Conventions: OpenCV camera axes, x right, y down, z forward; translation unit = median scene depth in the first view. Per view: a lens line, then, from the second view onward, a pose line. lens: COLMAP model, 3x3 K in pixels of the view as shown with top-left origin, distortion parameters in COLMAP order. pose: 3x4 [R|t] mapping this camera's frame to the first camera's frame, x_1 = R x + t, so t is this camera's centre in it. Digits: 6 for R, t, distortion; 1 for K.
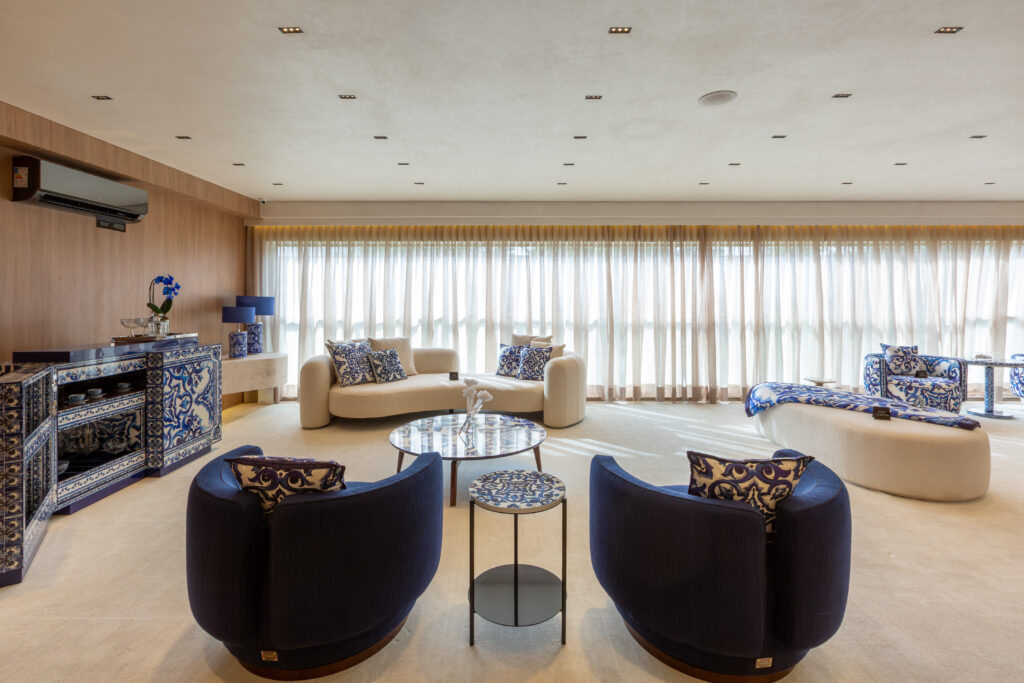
lens RADIAL K [[466.2, 0, 513.5], [0, 466.2, 308.6], [0, 0, 1]] dist [0.001189, 0.000089]
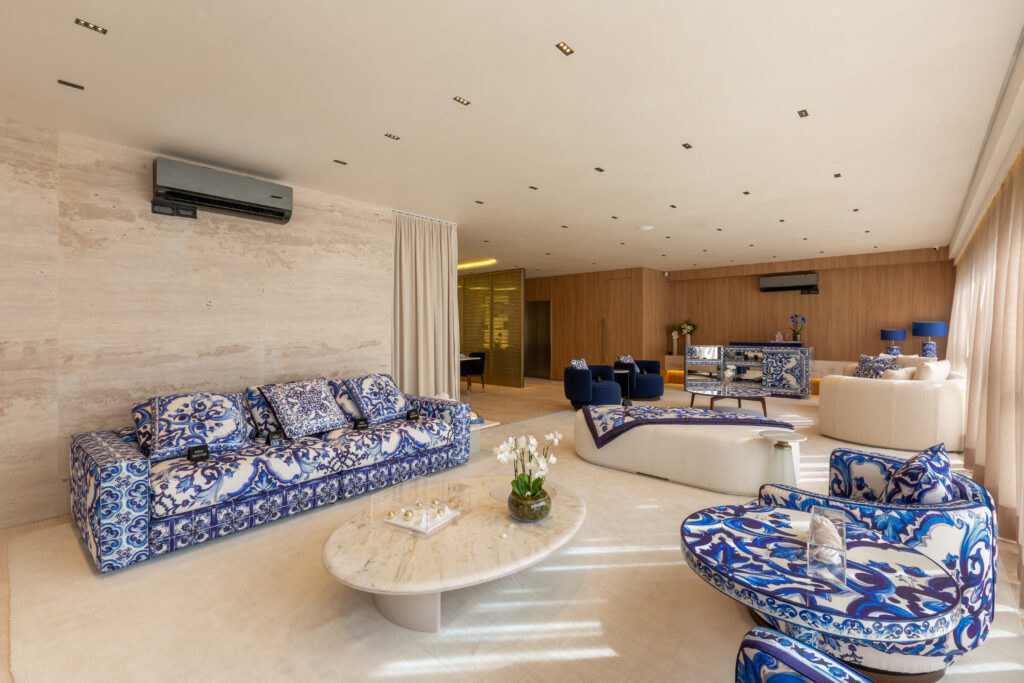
lens RADIAL K [[445.2, 0, 507.9], [0, 445.2, 329.1], [0, 0, 1]] dist [0.000065, 0.000205]
pose [[-0.676569, 0.005540, -0.736358, 1.754381], [-0.010206, 0.999805, 0.016900, -0.024827], [0.736309, 0.018949, -0.676381, 1.442783]]
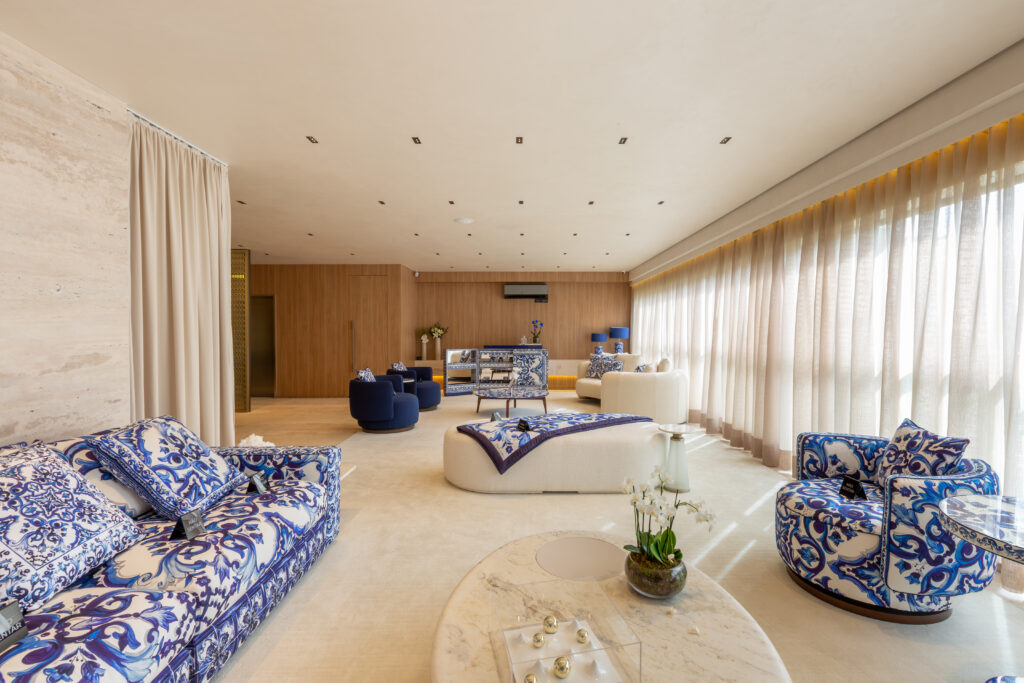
lens RADIAL K [[458.2, 0, 512.0], [0, 458.2, 341.5], [0, 0, 1]] dist [0.000248, 0.000033]
pose [[-0.007038, 0.023636, -0.999696, 1.740457], [-0.020421, 0.999509, 0.023775, -0.012394], [0.999767, 0.020582, -0.006551, 0.901804]]
